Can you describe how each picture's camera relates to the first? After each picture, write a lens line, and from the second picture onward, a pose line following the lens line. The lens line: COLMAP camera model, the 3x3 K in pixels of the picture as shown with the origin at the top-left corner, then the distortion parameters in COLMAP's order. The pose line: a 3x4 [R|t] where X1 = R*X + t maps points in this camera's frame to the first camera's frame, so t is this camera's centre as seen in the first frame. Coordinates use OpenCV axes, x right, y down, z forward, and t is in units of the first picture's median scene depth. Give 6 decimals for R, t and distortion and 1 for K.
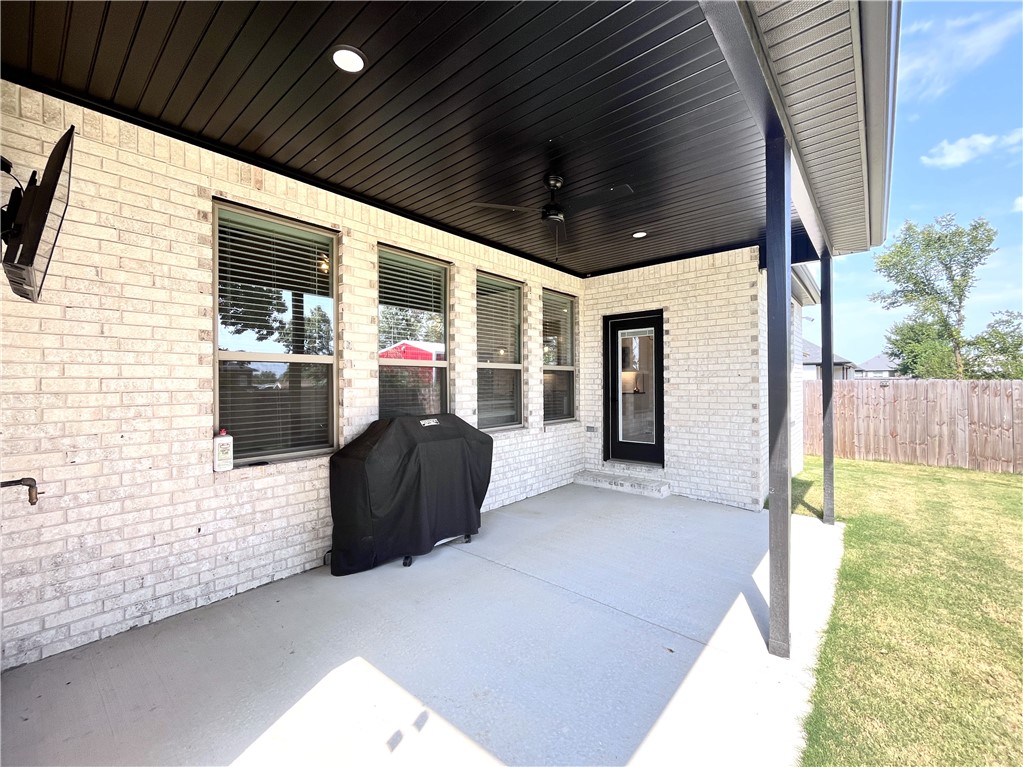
lens RADIAL K [[425.4, 0, 511.5], [0, 425.4, 383.5], [0, 0, 1]] dist [0.000448, -0.000037]
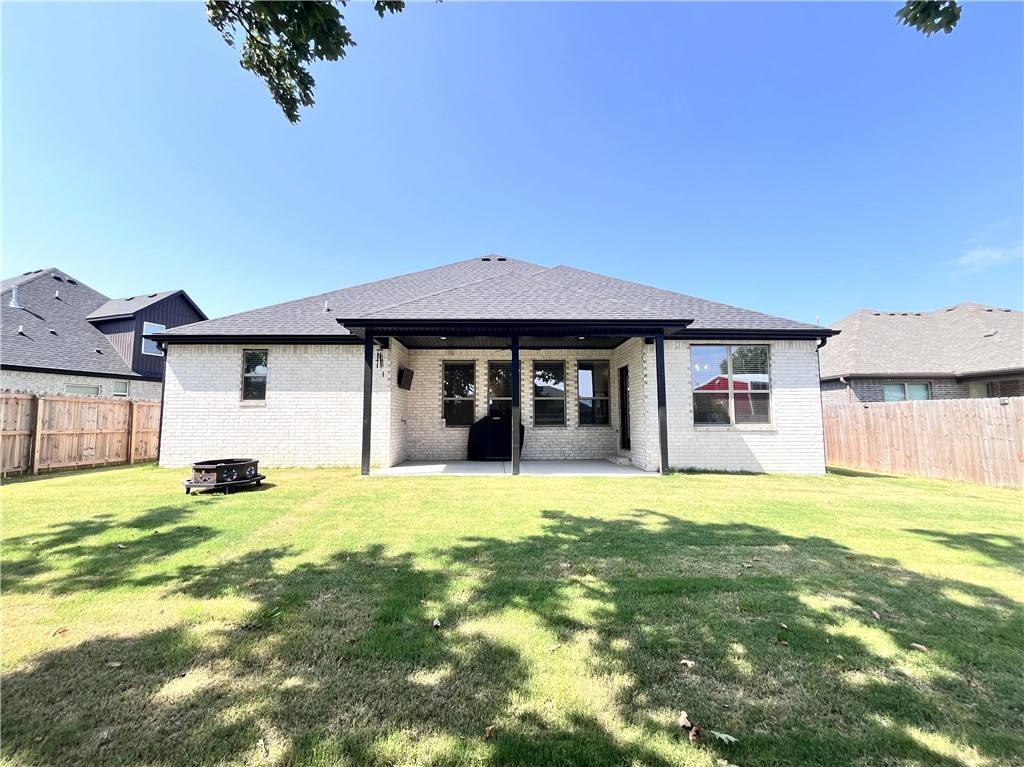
lens RADIAL K [[425.8, 0, 512.0], [0, 425.8, 383.5], [0, 0, 1]] dist [0.000448, -0.000037]
pose [[0.682188, -0.057191, -0.728937, 1.092816], [0.001110, 0.997016, -0.077185, 0.040971], [0.731176, 0.051846, 0.680216, -0.515588]]
